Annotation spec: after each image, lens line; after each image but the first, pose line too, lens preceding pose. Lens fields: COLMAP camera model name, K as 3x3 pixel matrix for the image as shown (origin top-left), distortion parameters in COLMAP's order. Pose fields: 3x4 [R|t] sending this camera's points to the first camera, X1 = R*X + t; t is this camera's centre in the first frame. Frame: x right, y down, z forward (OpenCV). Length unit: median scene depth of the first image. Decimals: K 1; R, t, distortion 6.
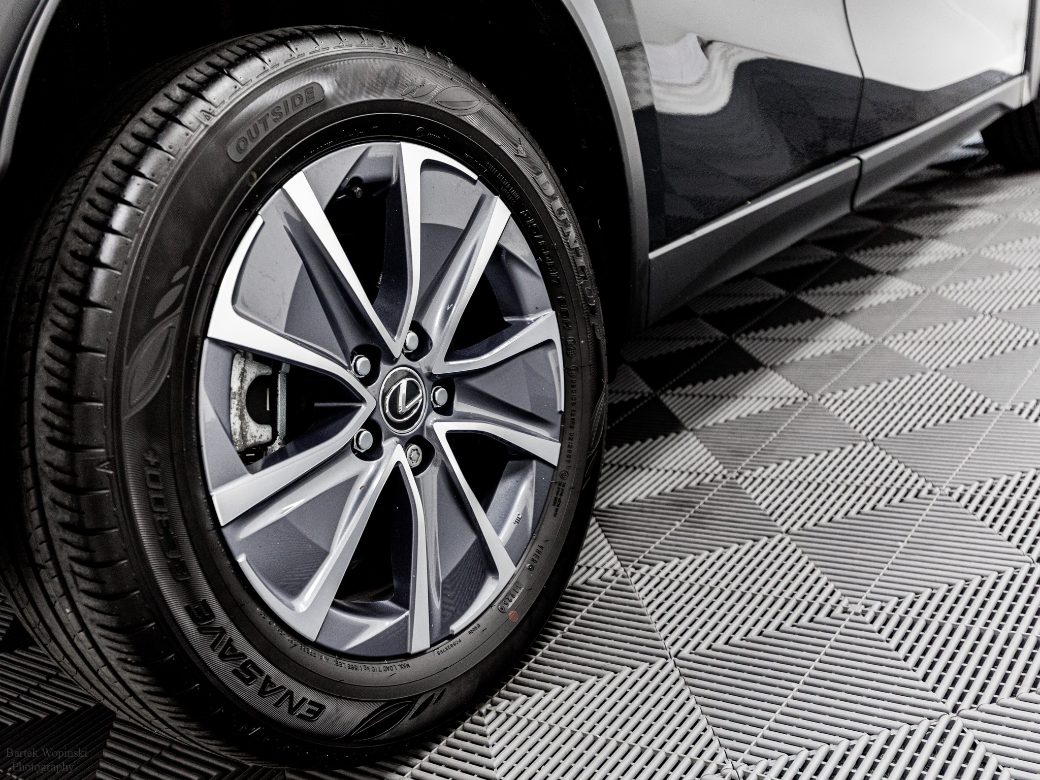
lens RADIAL K [[1084.0, 0, 520.0], [0, 1084.0, 390.0], [0, 0, 1]] dist [0.001576, -0.001446]
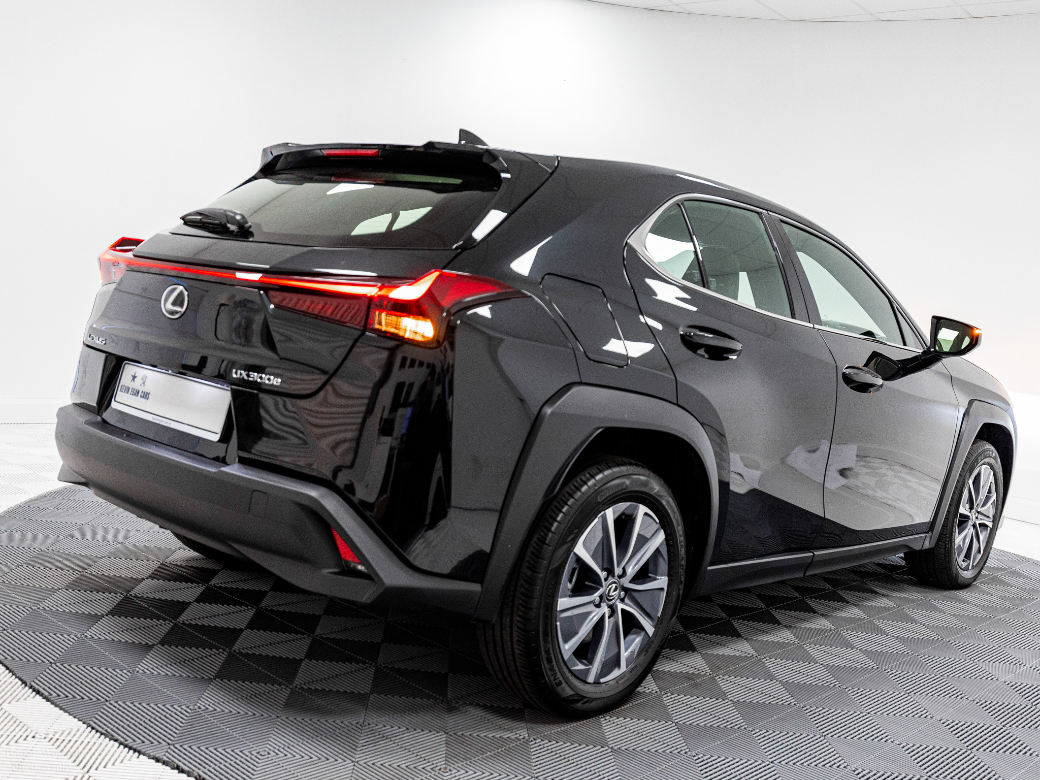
lens RADIAL K [[1039.7, 0, 520.0], [0, 1039.7, 390.0], [0, 0, 1]] dist [-0.004911, 0.001077]
pose [[0.947101, 0.314407, -0.064403, -0.302610], [-0.320811, 0.921889, -0.217257, 0.176886], [-0.008934, 0.226426, 0.973987, -1.604485]]
